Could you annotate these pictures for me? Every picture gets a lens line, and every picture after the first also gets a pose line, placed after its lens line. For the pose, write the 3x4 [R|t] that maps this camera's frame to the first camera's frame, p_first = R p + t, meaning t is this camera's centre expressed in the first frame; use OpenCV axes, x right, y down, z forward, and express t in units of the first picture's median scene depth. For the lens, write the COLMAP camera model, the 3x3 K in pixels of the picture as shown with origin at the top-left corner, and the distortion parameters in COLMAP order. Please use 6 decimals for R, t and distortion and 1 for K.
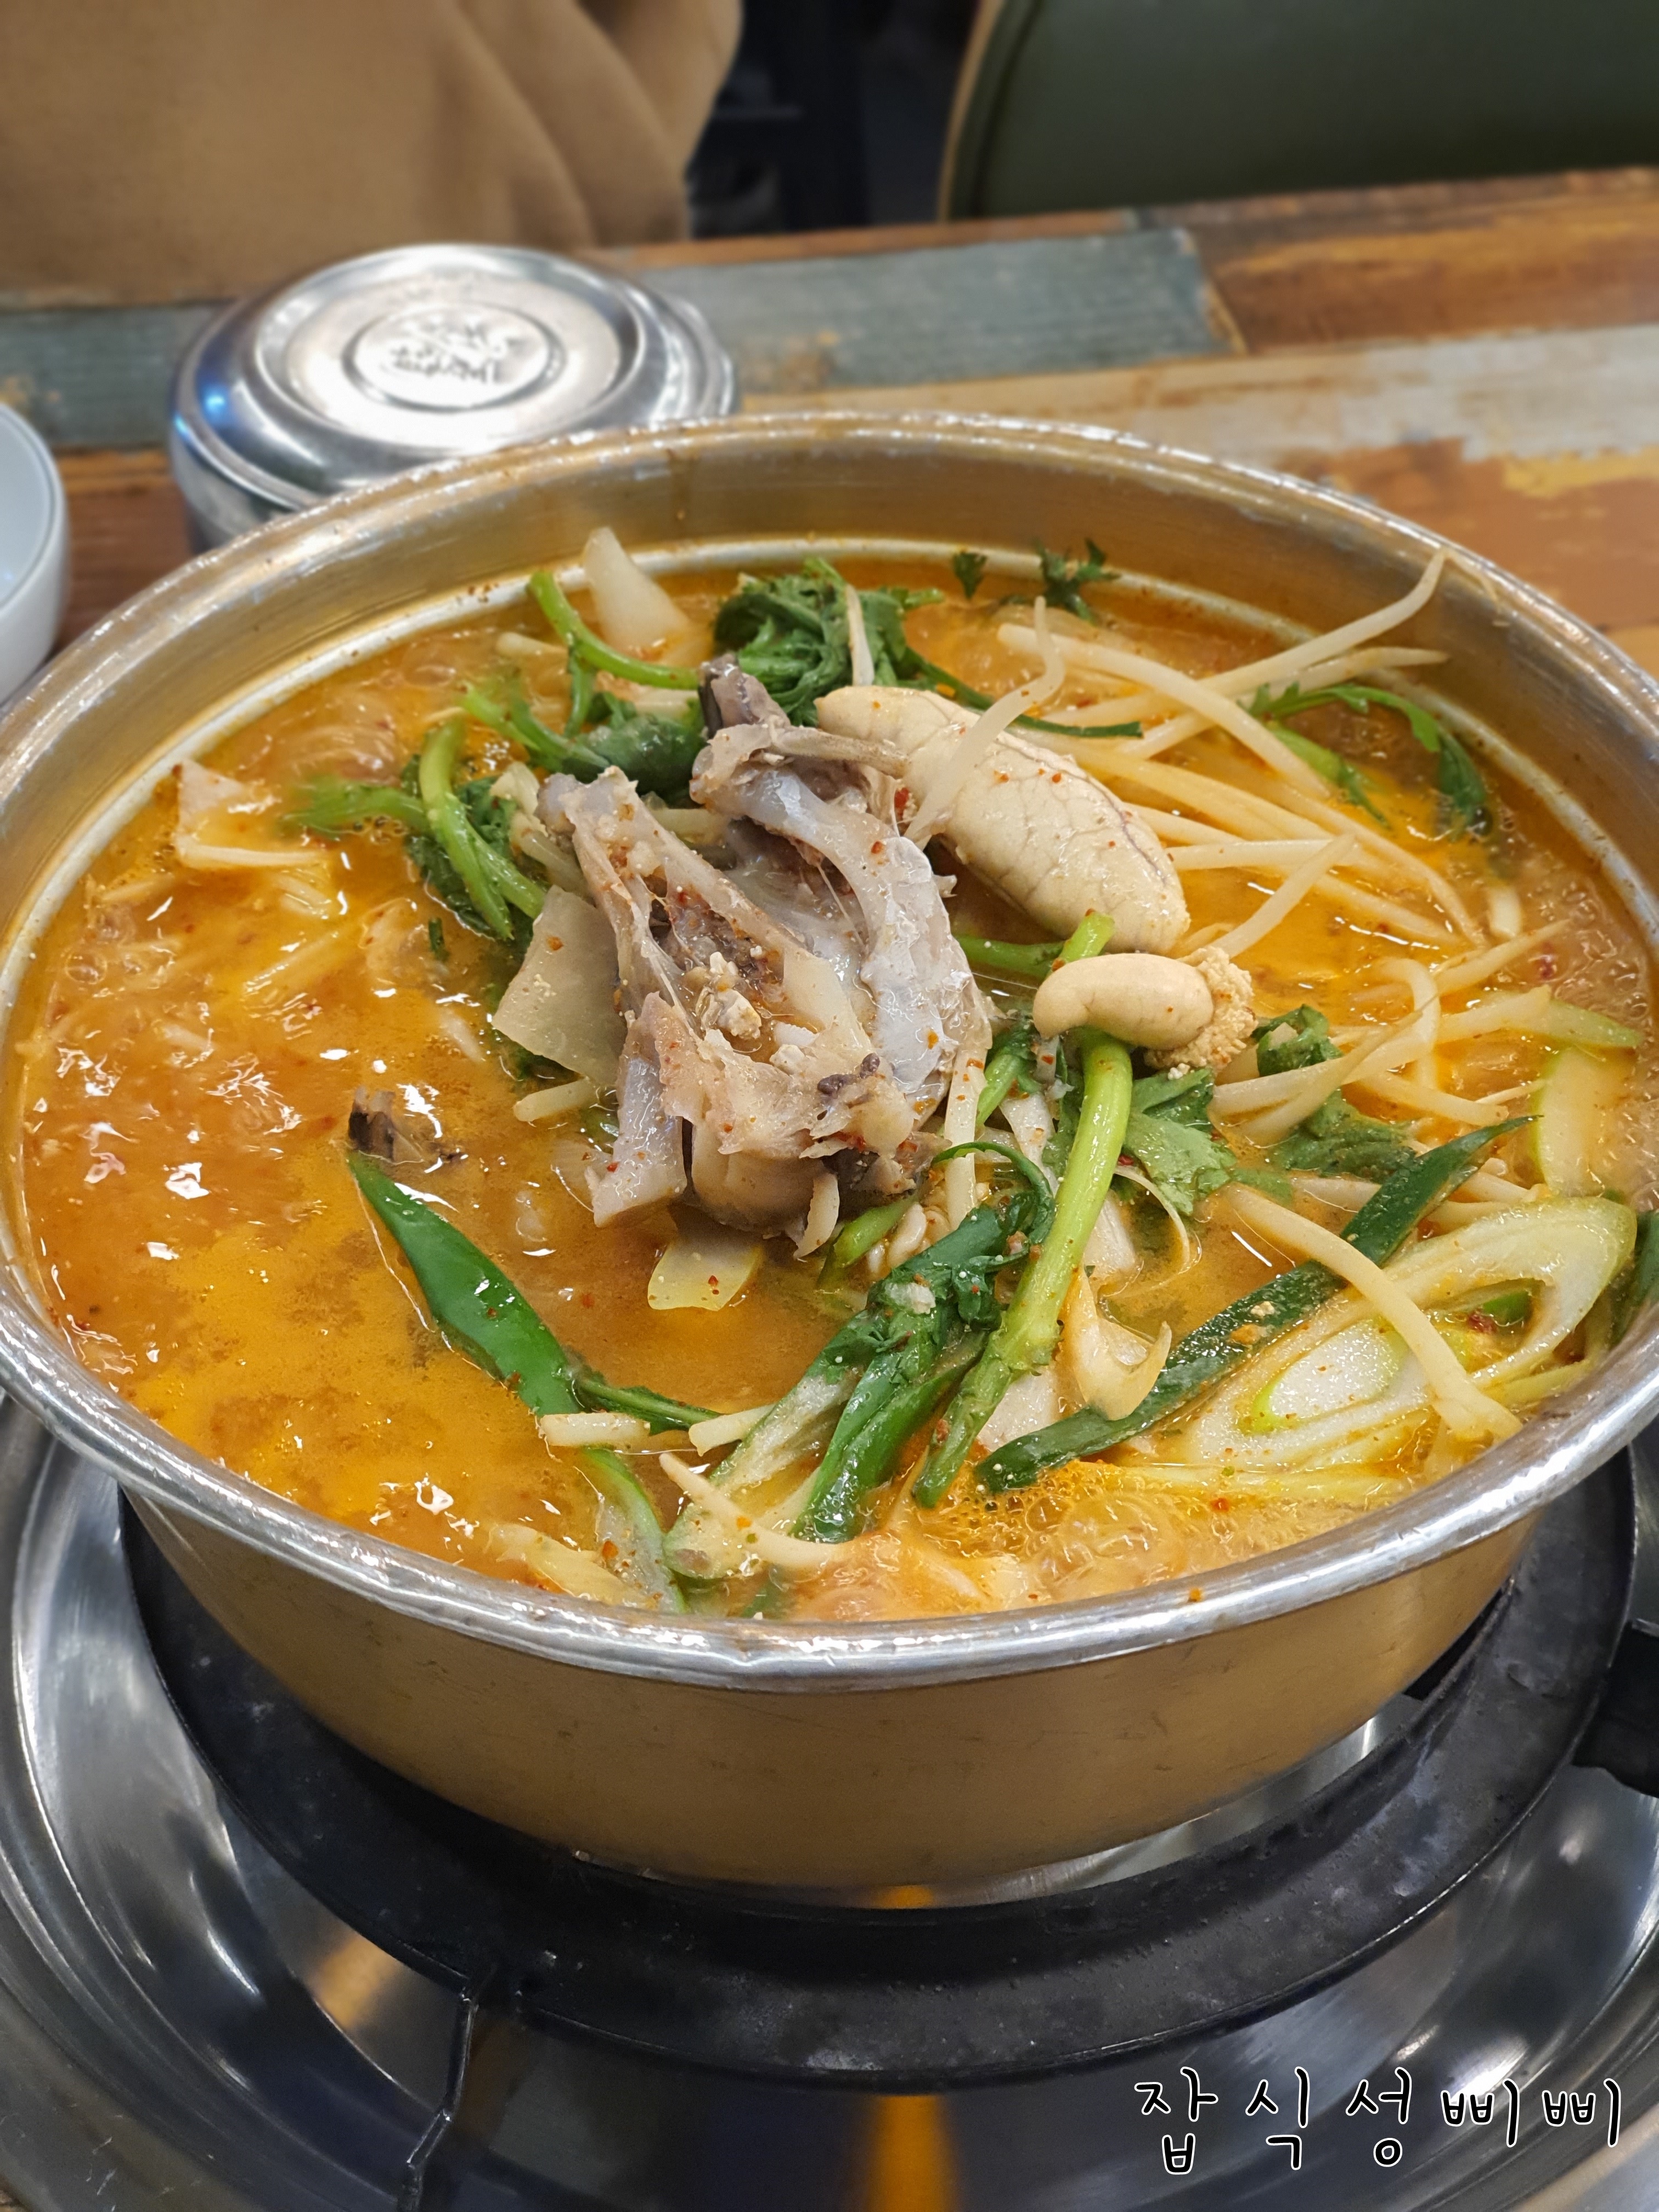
lens RADIAL K [[3343.4, 0, 848.2], [0, 3343.4, 1112.5], [0, 0, 1]] dist [0.073636, 0.000000]
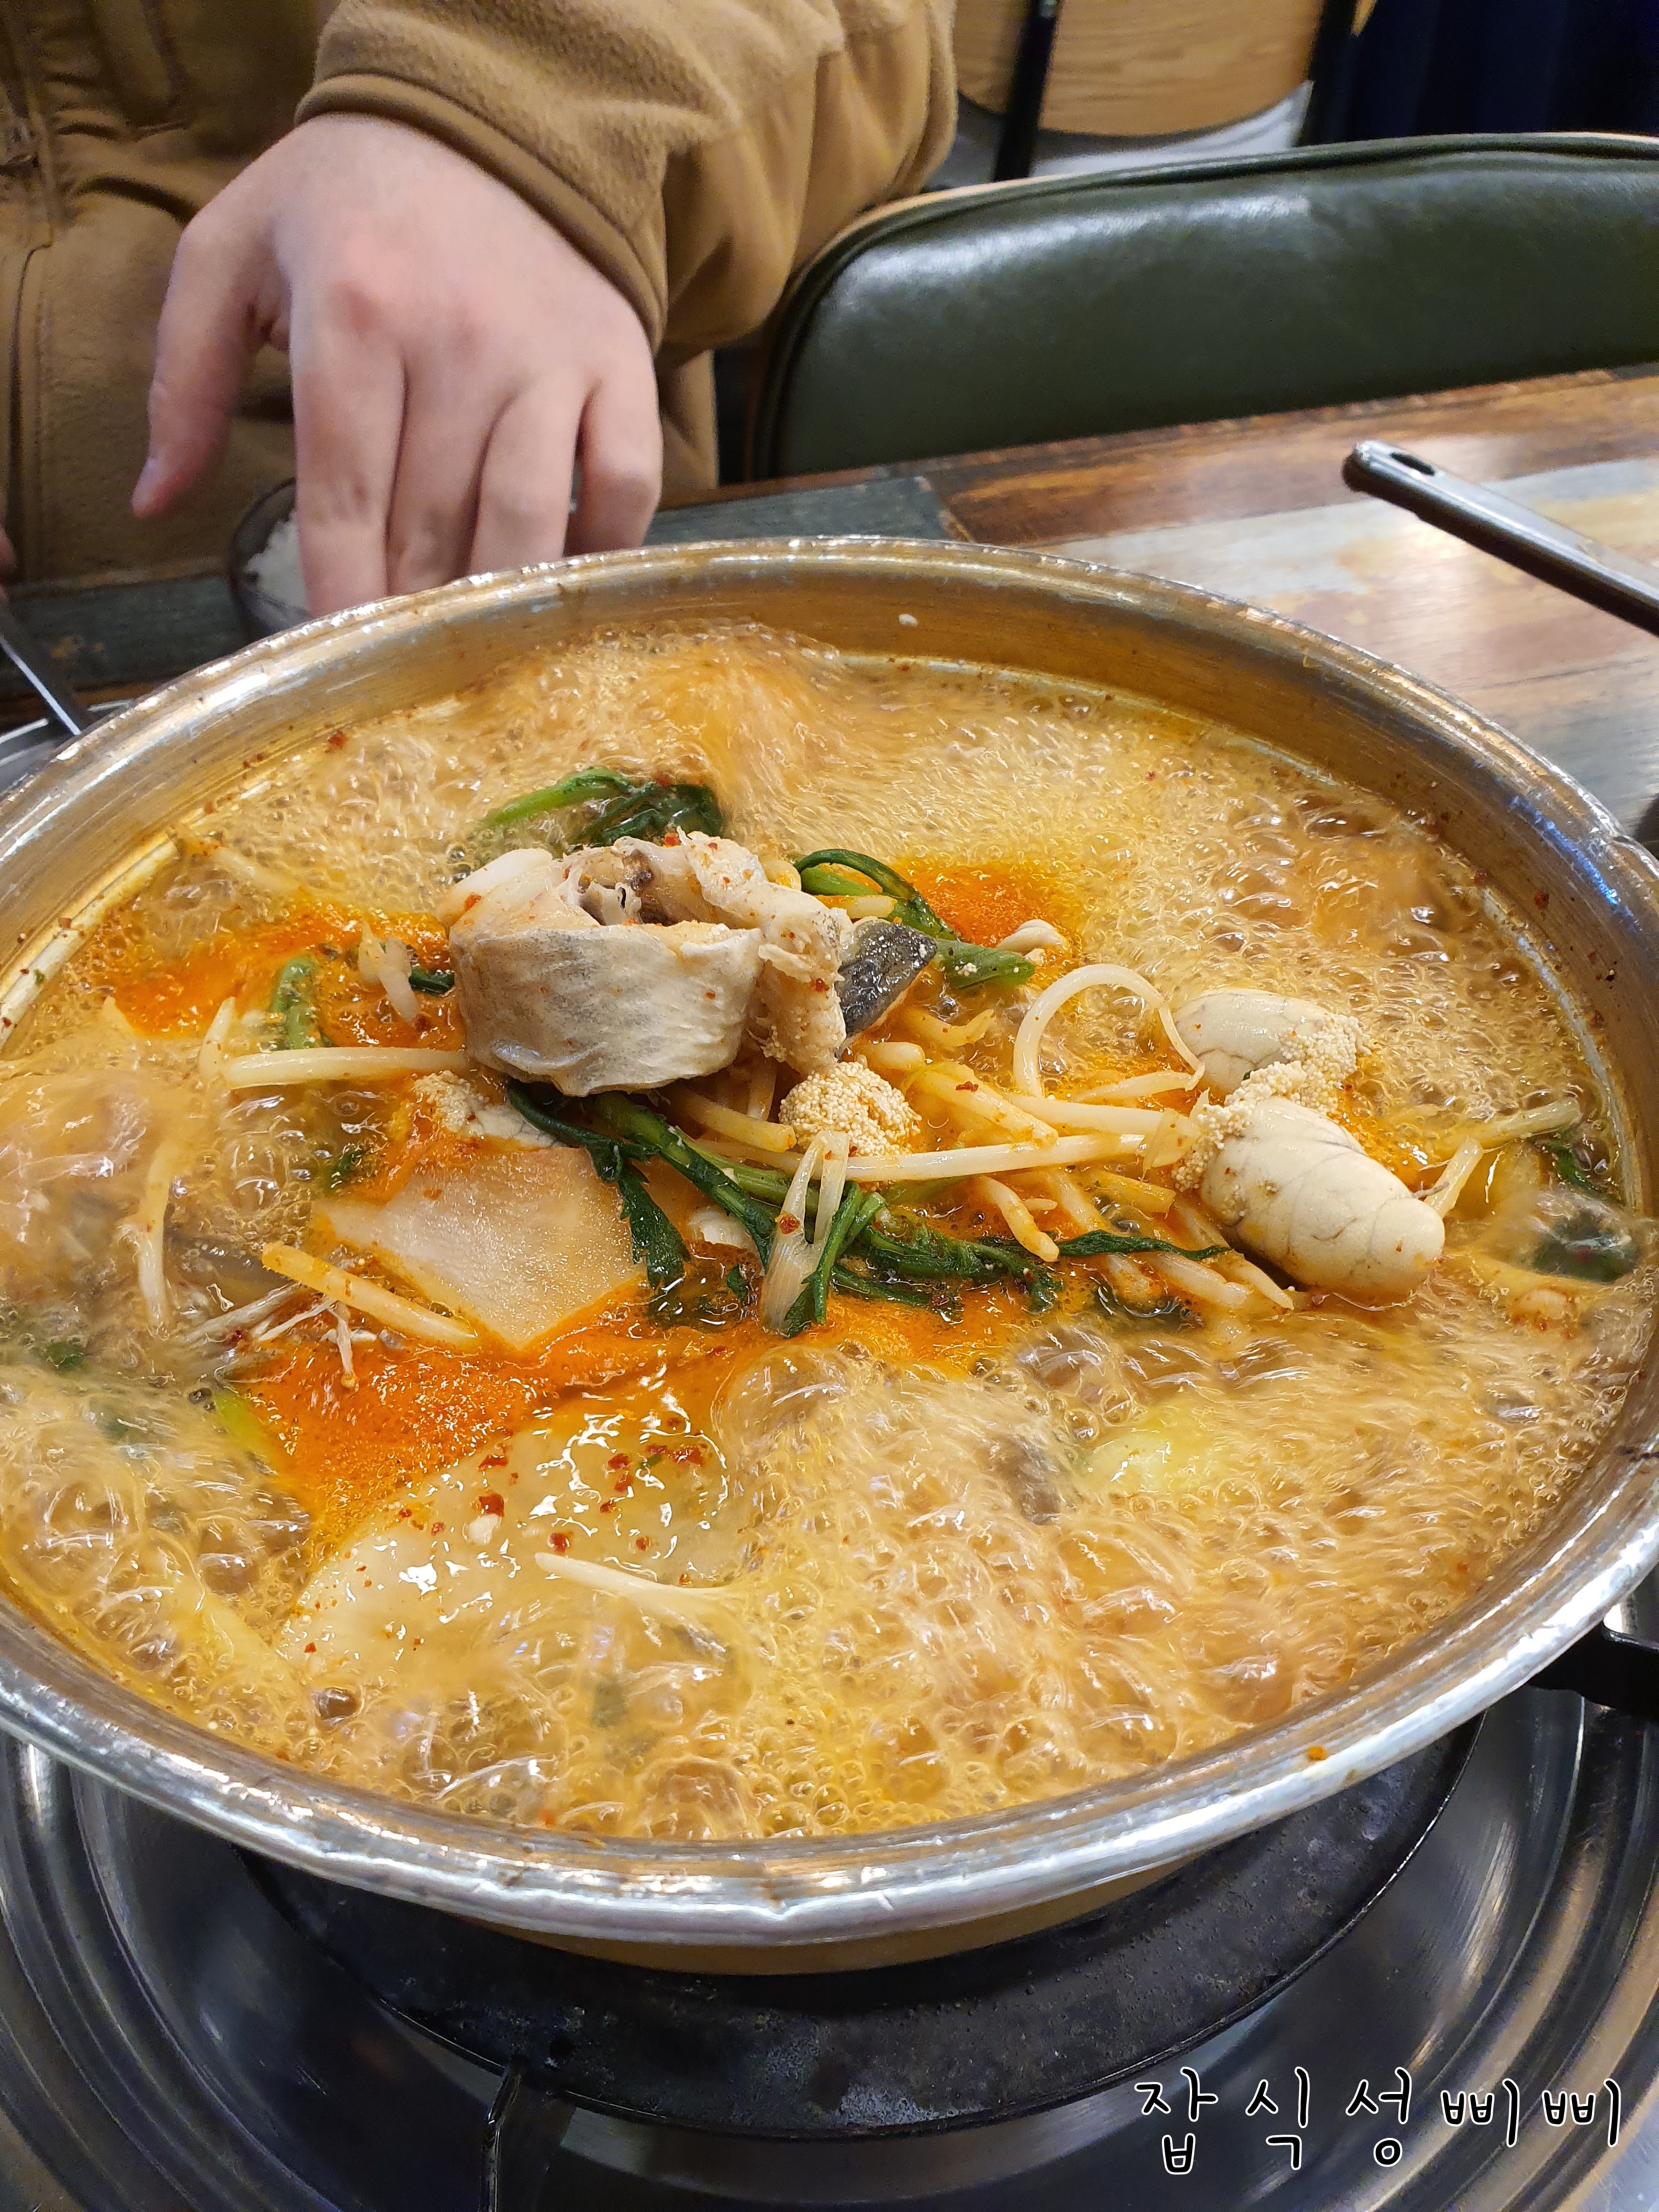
lens RADIAL K [[1752.2, 0, 825.9], [0, 1752.2, 1112.9], [0, 0, 1]] dist [-0.022266, 0.003659]
pose [[0.993356, -0.093187, 0.067533, -0.019783], [0.092352, 0.995607, 0.015395, -0.018635], [-0.068671, -0.009056, 0.997598, 0.392879]]
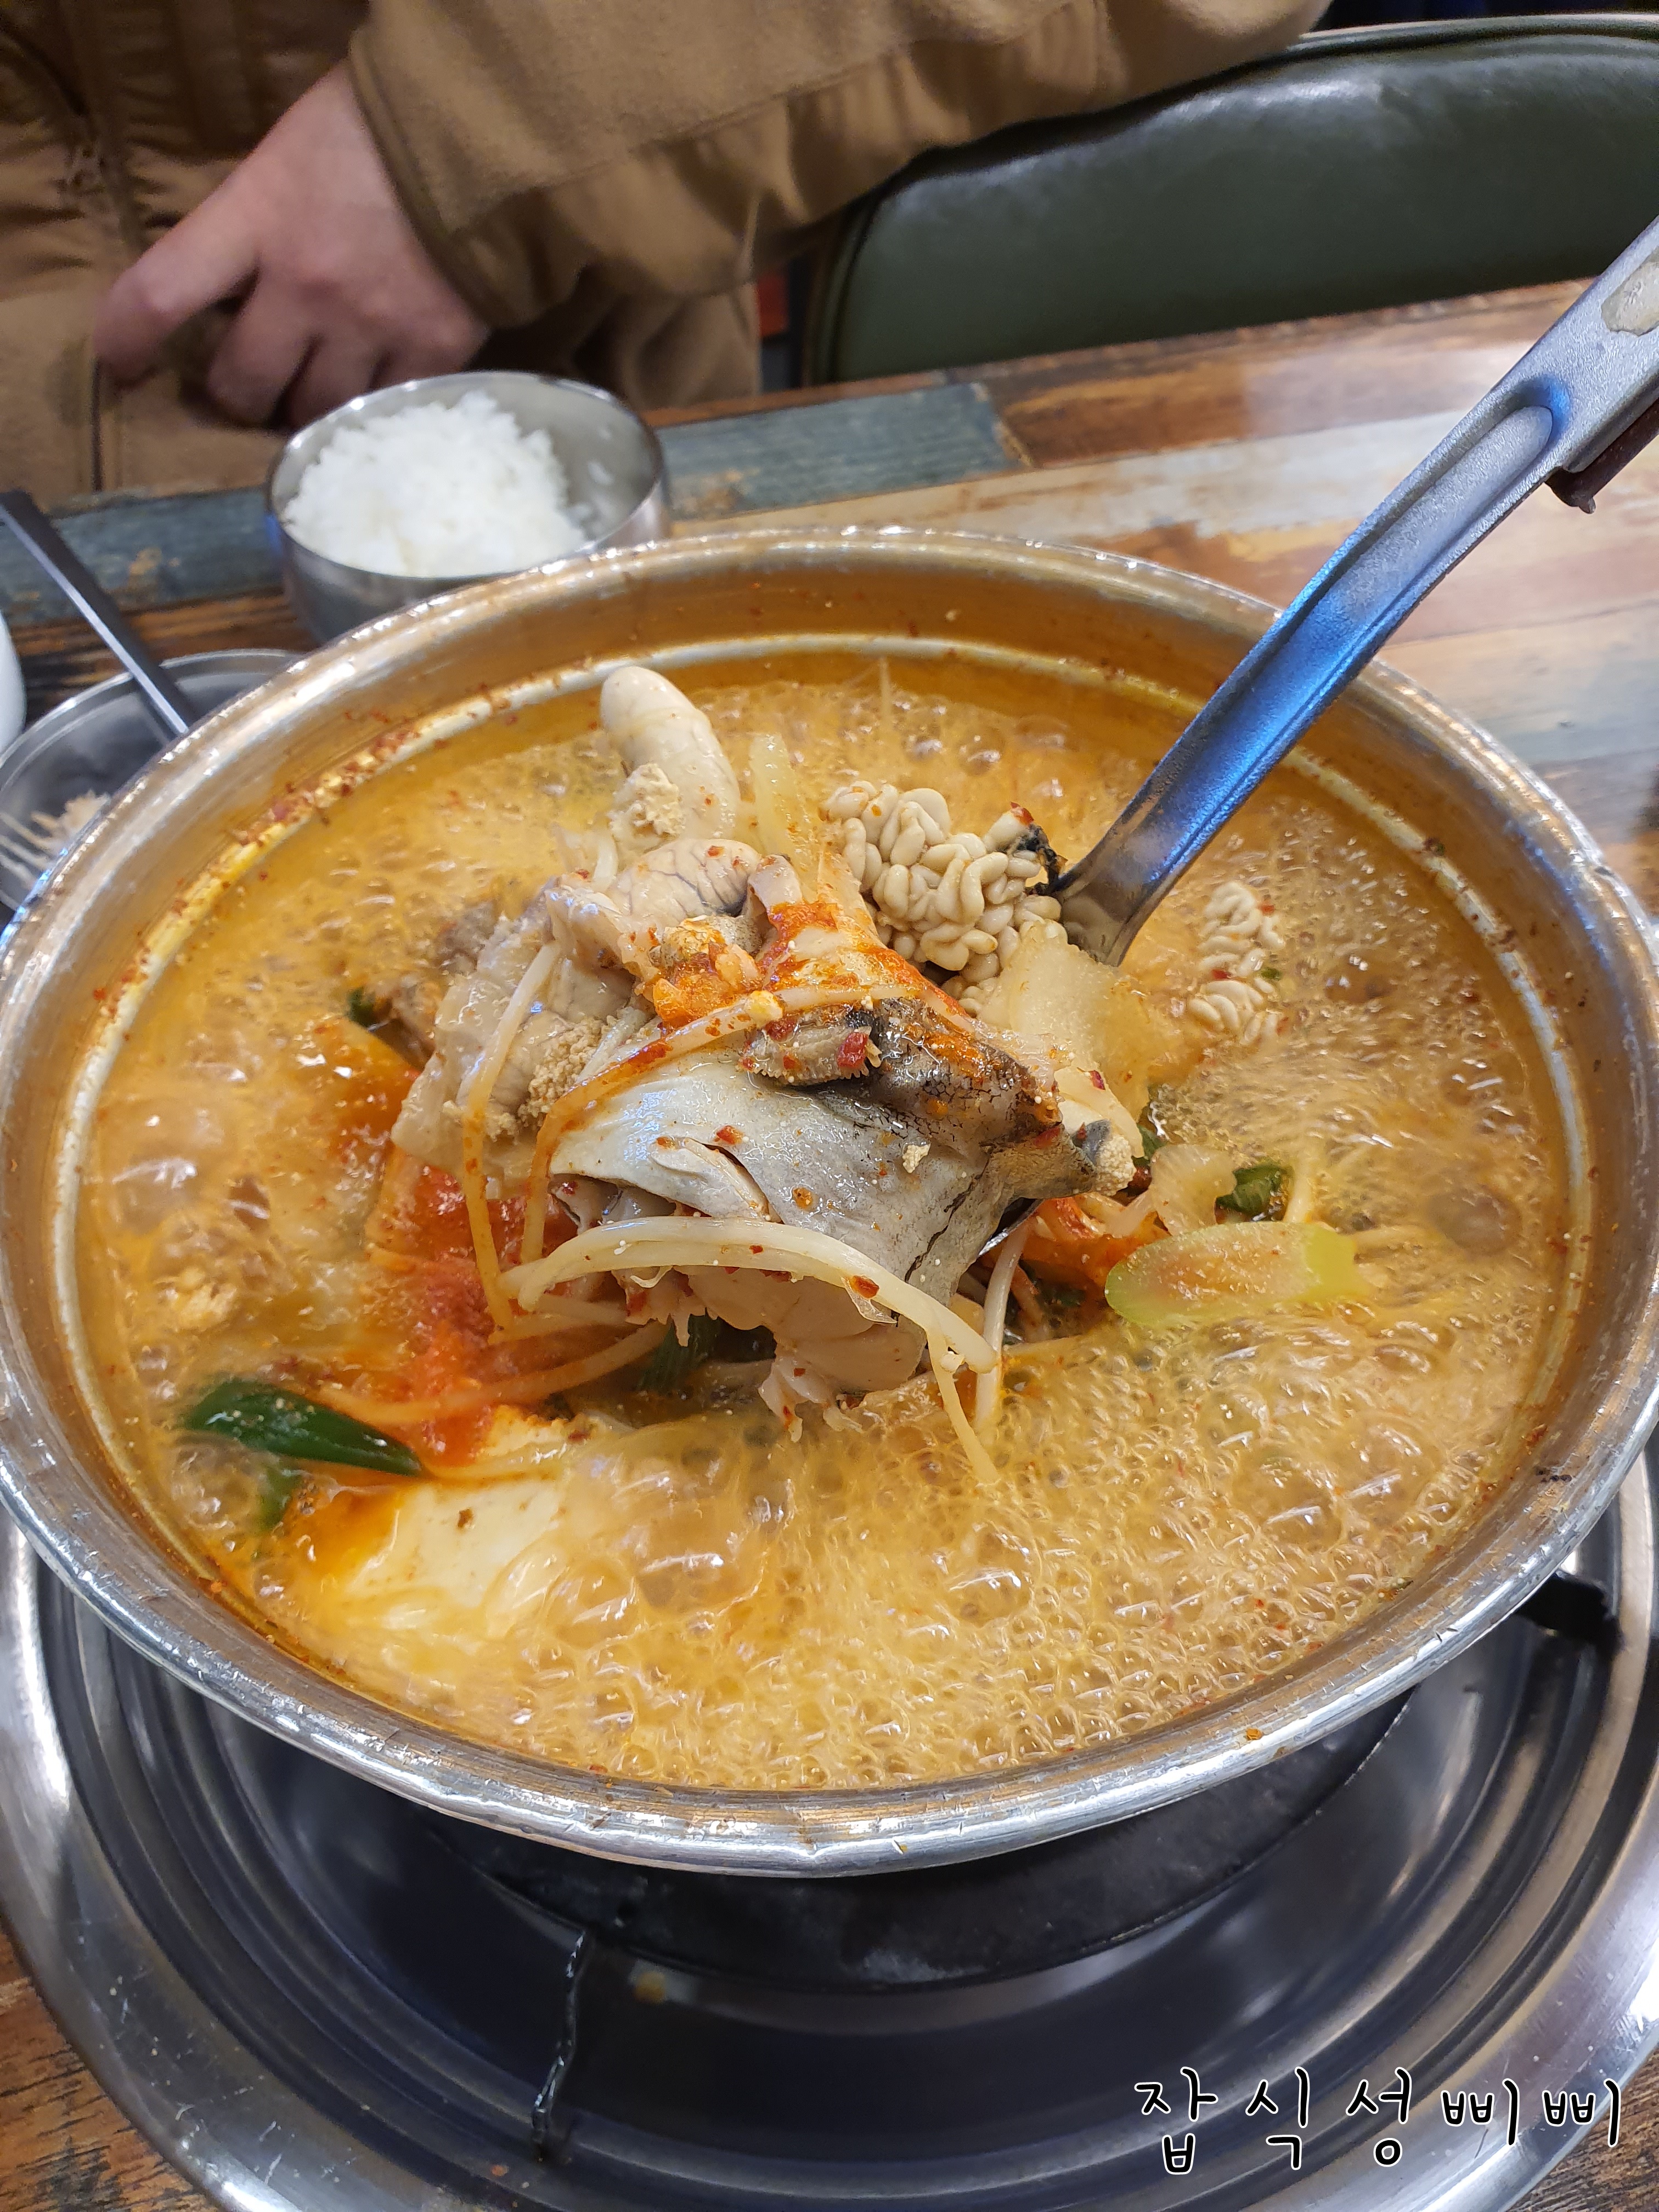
lens RADIAL K [[1752.2, 0, 849.6], [0, 1752.2, 1110.9], [0, 0, 1]] dist [-0.022266, 0.003659]
pose [[0.995654, -0.082676, 0.042863, -0.015586], [0.077088, 0.989928, 0.118746, -0.072948], [-0.052249, -0.114925, 0.991999, 0.343903]]
